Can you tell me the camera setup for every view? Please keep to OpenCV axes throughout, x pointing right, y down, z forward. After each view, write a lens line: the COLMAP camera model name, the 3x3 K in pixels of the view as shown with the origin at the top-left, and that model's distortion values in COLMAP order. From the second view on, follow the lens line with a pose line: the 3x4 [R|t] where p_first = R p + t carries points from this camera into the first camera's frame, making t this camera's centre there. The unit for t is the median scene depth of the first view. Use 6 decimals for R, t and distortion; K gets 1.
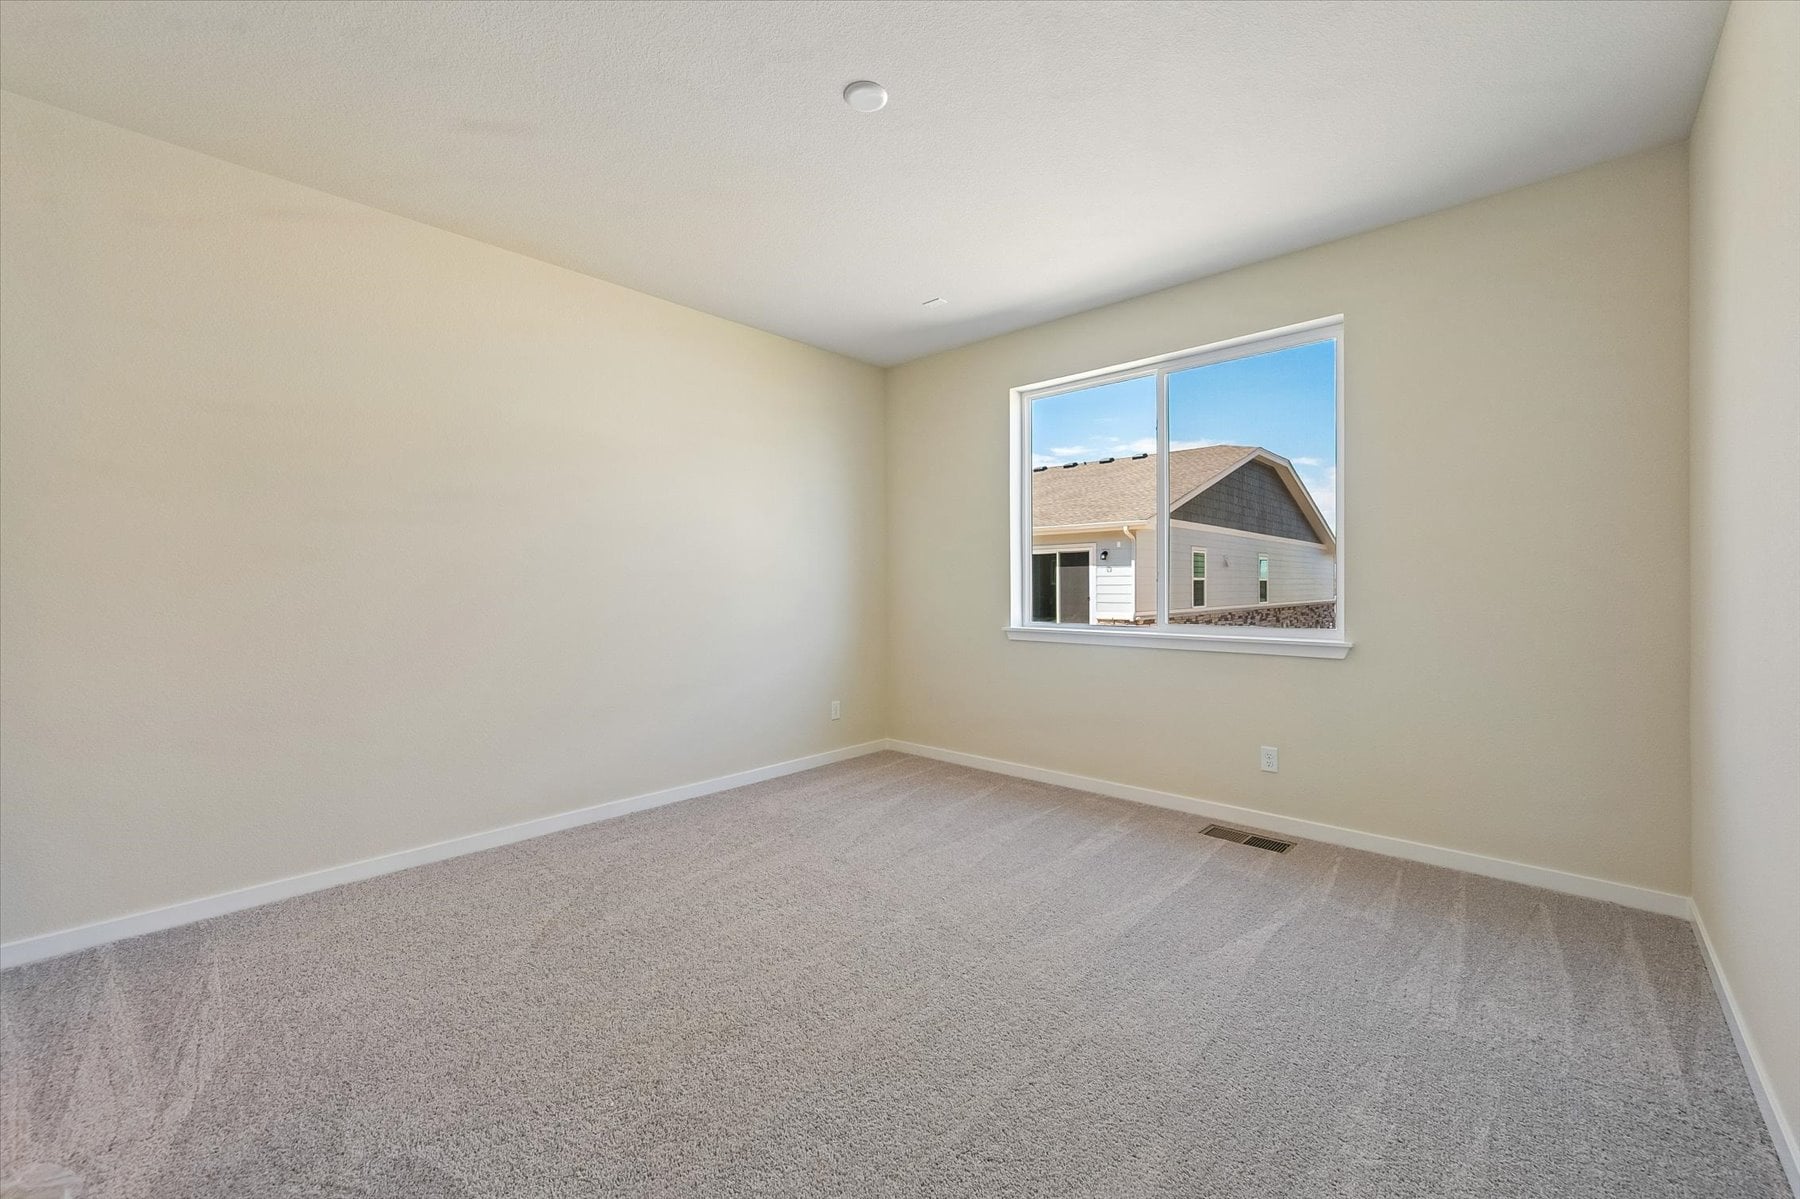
lens RADIAL K [[705.2, 0, 884.6], [0, 705.2, 593.8], [0, 0, 1]] dist [-0.000447, -0.000032]
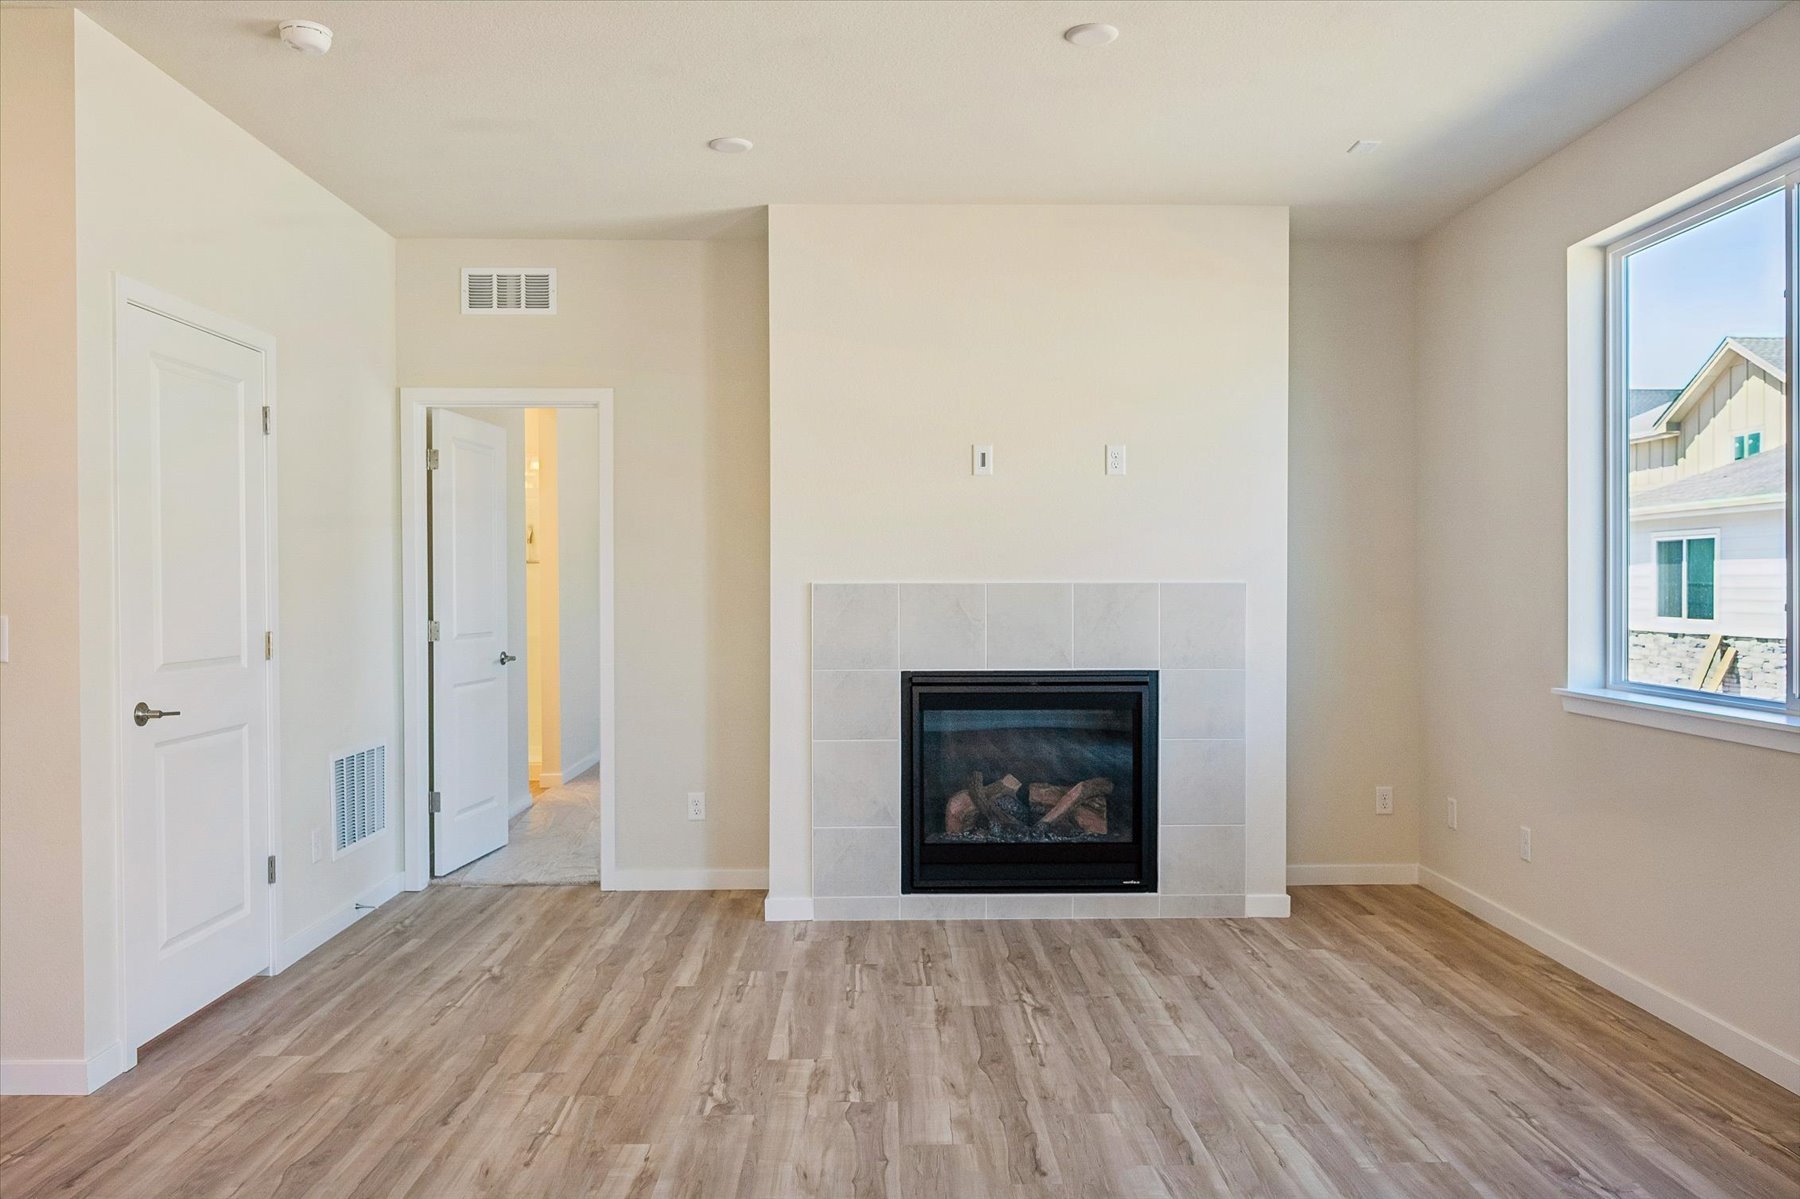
lens RADIAL K [[1349.5, 0, 891.3], [0, 1349.5, 605.3], [0, 0, 1]] dist [0.002756, 0.006566]
pose [[0.698586, 0.017239, -0.715318, 0.664607], [-0.012114, 0.999851, 0.012266, -0.028759], [0.715423, 0.000097, 0.698691, -0.111747]]
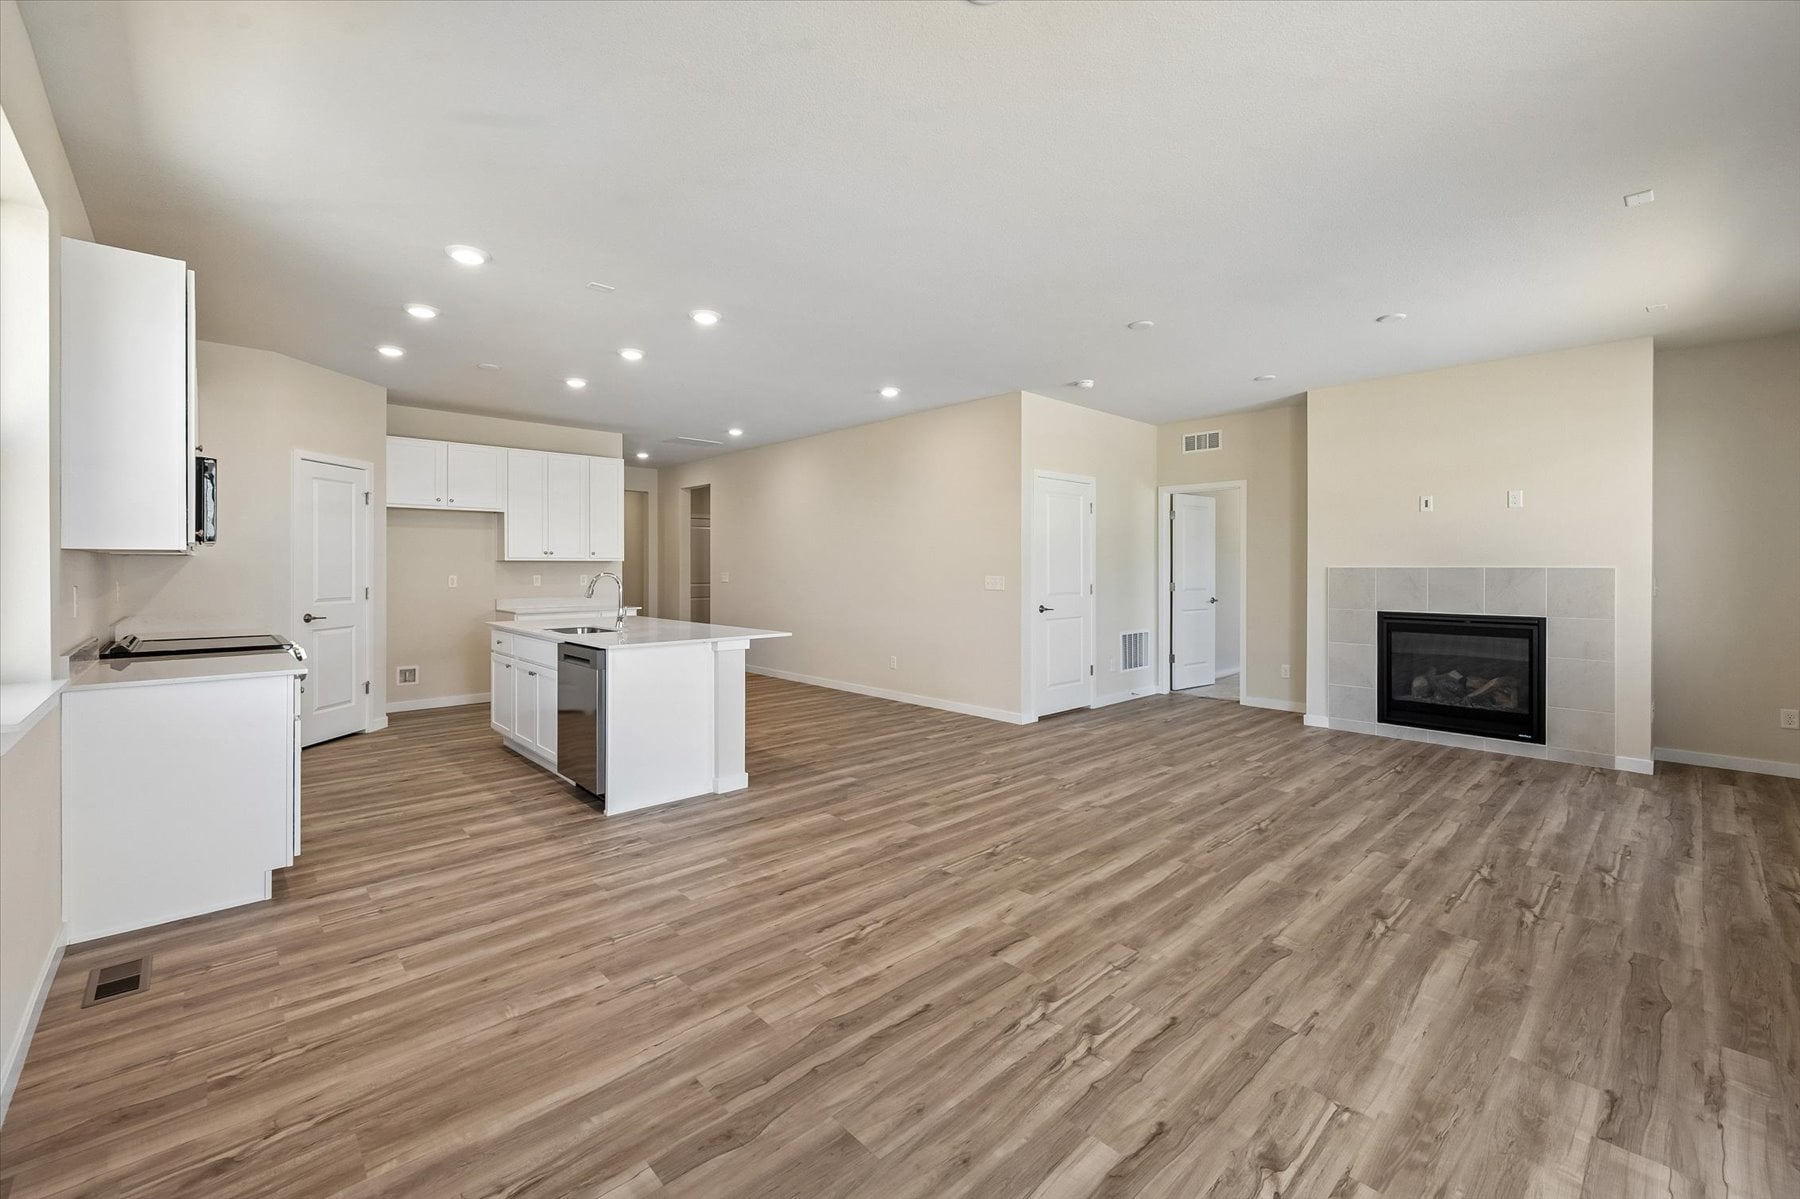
lens RADIAL K [[729.7, 0, 901.8], [0, 729.7, 577.4], [0, 0, 1]] dist [-0.006599, 0.000409]
pose [[-0.060484, 0.019334, -0.997982, 1.255129], [-0.013192, 0.999710, 0.020167, -0.031593], [0.998082, 0.014386, -0.060211, -0.026746]]
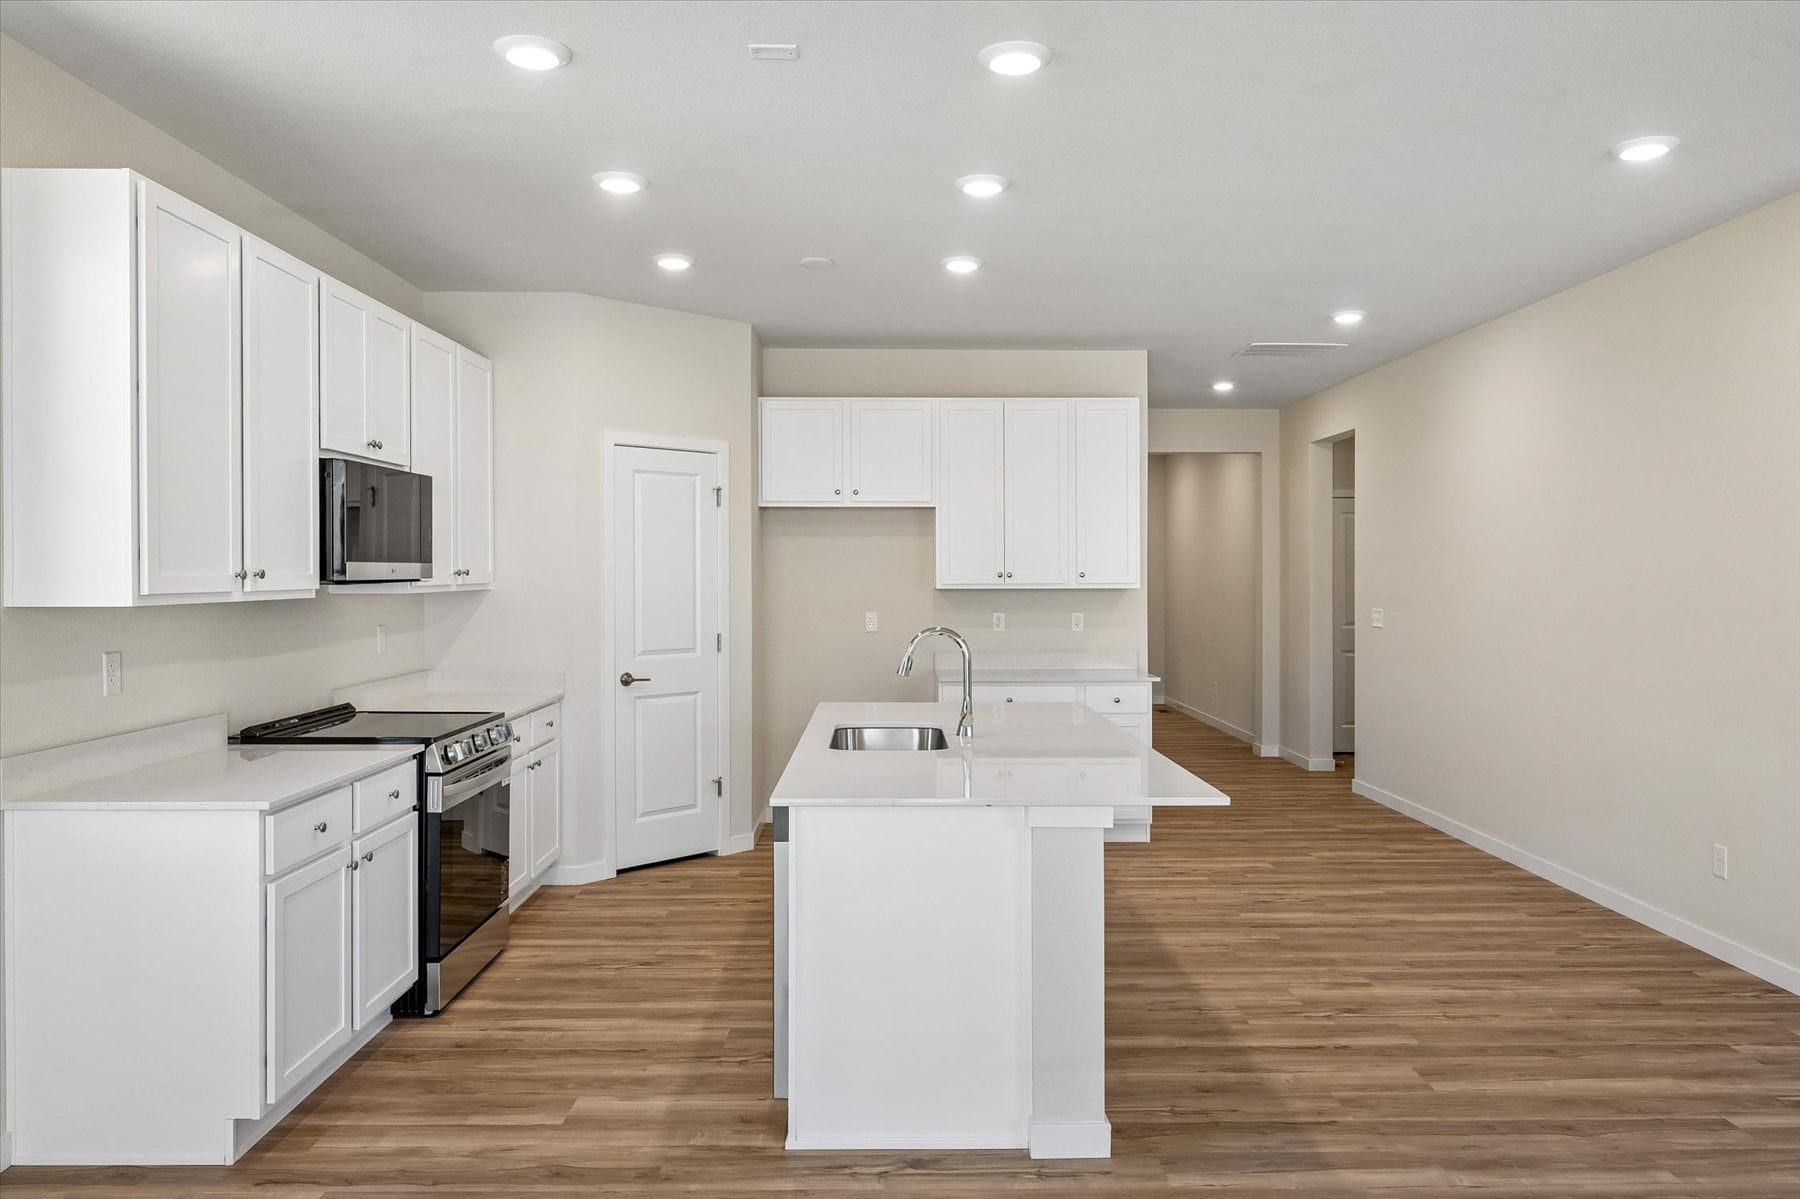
lens RADIAL K [[1228.3, 0, 909.3], [0, 1228.3, 584.0], [0, 0, 1]] dist [-0.005069, -0.001040]
pose [[-0.713555, 0.009944, -0.700528, 0.779563], [-0.005706, 0.999784, 0.020004, -0.068624], [0.700576, 0.018271, -0.713344, 0.145953]]
